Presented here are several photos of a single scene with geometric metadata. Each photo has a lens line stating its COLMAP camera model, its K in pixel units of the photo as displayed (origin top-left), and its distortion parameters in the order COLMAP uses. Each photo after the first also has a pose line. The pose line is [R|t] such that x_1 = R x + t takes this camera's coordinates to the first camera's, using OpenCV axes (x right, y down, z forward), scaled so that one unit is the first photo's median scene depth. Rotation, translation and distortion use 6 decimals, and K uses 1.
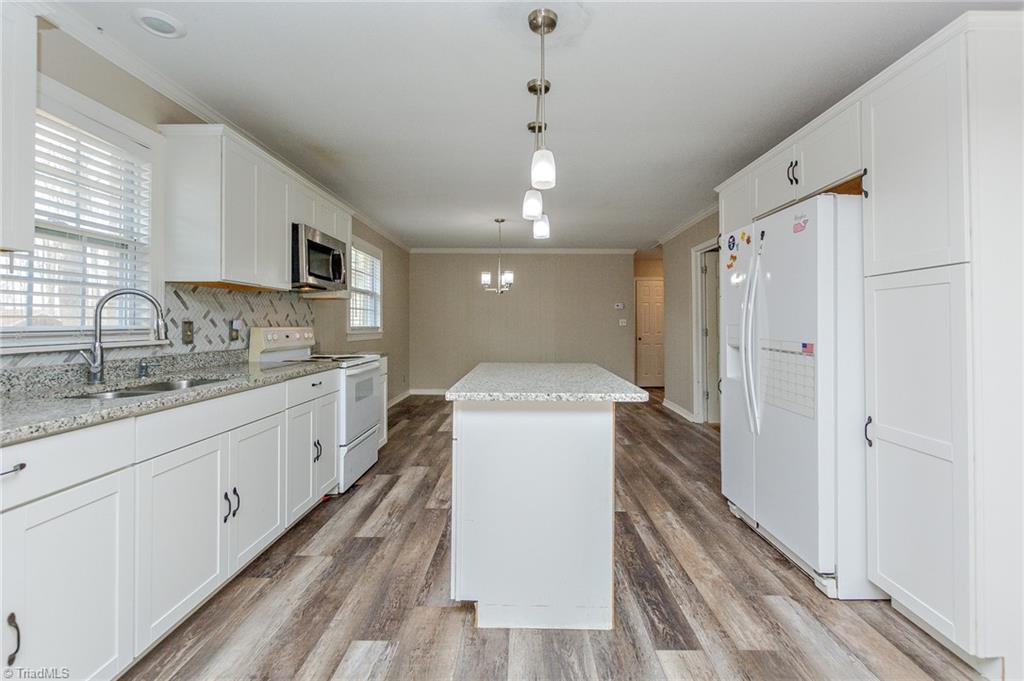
lens RADIAL K [[457.3, 0, 526.9], [0, 457.3, 320.9], [0, 0, 1]] dist [0.000326, -0.000135]
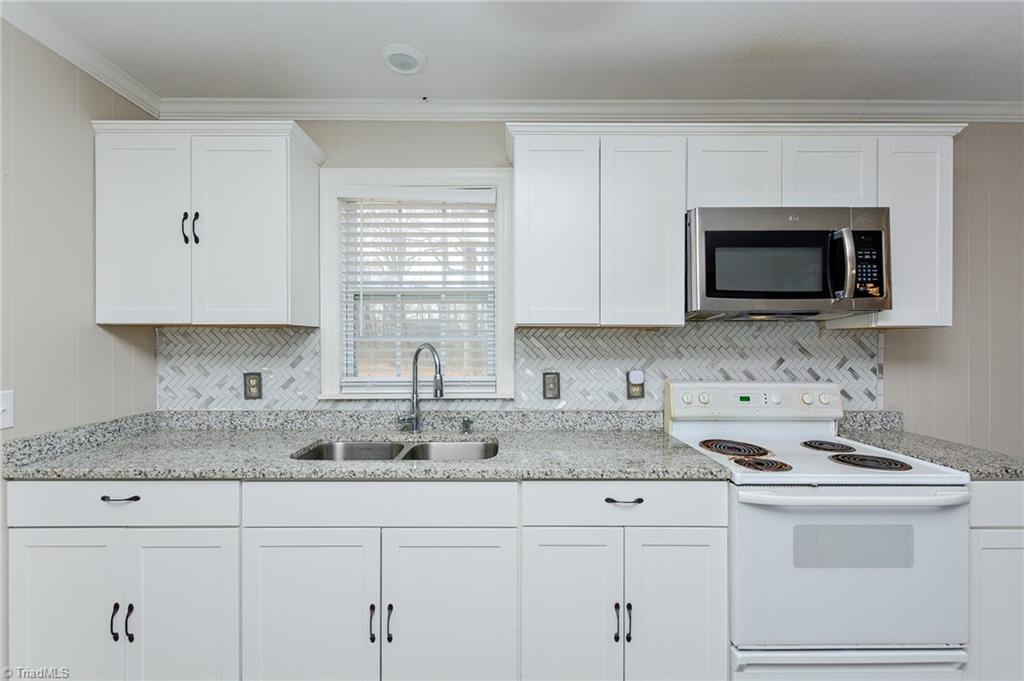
lens RADIAL K [[450.2, 0, 505.6], [0, 450.2, 341.1], [0, 0, 1]] dist [0.002052, -0.000200]
pose [[-0.007230, 0.003699, -0.999967, 0.083747], [0.006805, 0.999970, 0.003650, -0.056965], [0.999951, -0.006778, -0.007255, 0.871302]]
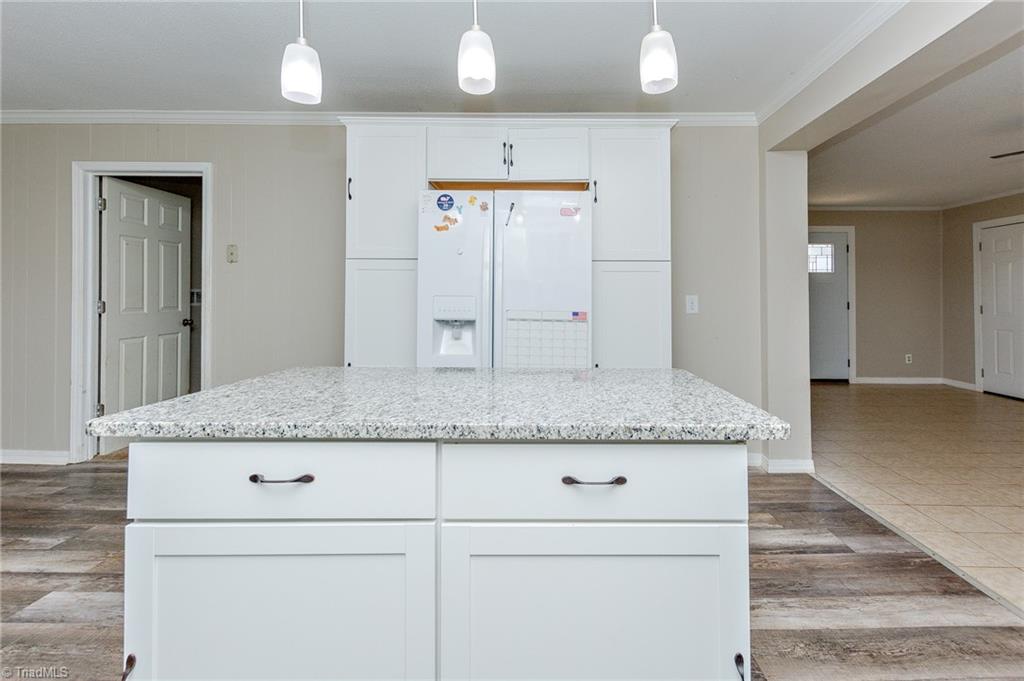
lens RADIAL K [[463.1, 0, 544.3], [0, 463.1, 295.5], [0, 0, 1]] dist [-0.000180, -0.000063]
pose [[0.007601, 0.006360, 0.999951, -0.446935], [-0.013487, 0.999889, -0.006257, 0.011401], [-0.999880, -0.013439, 0.007686, 0.811579]]
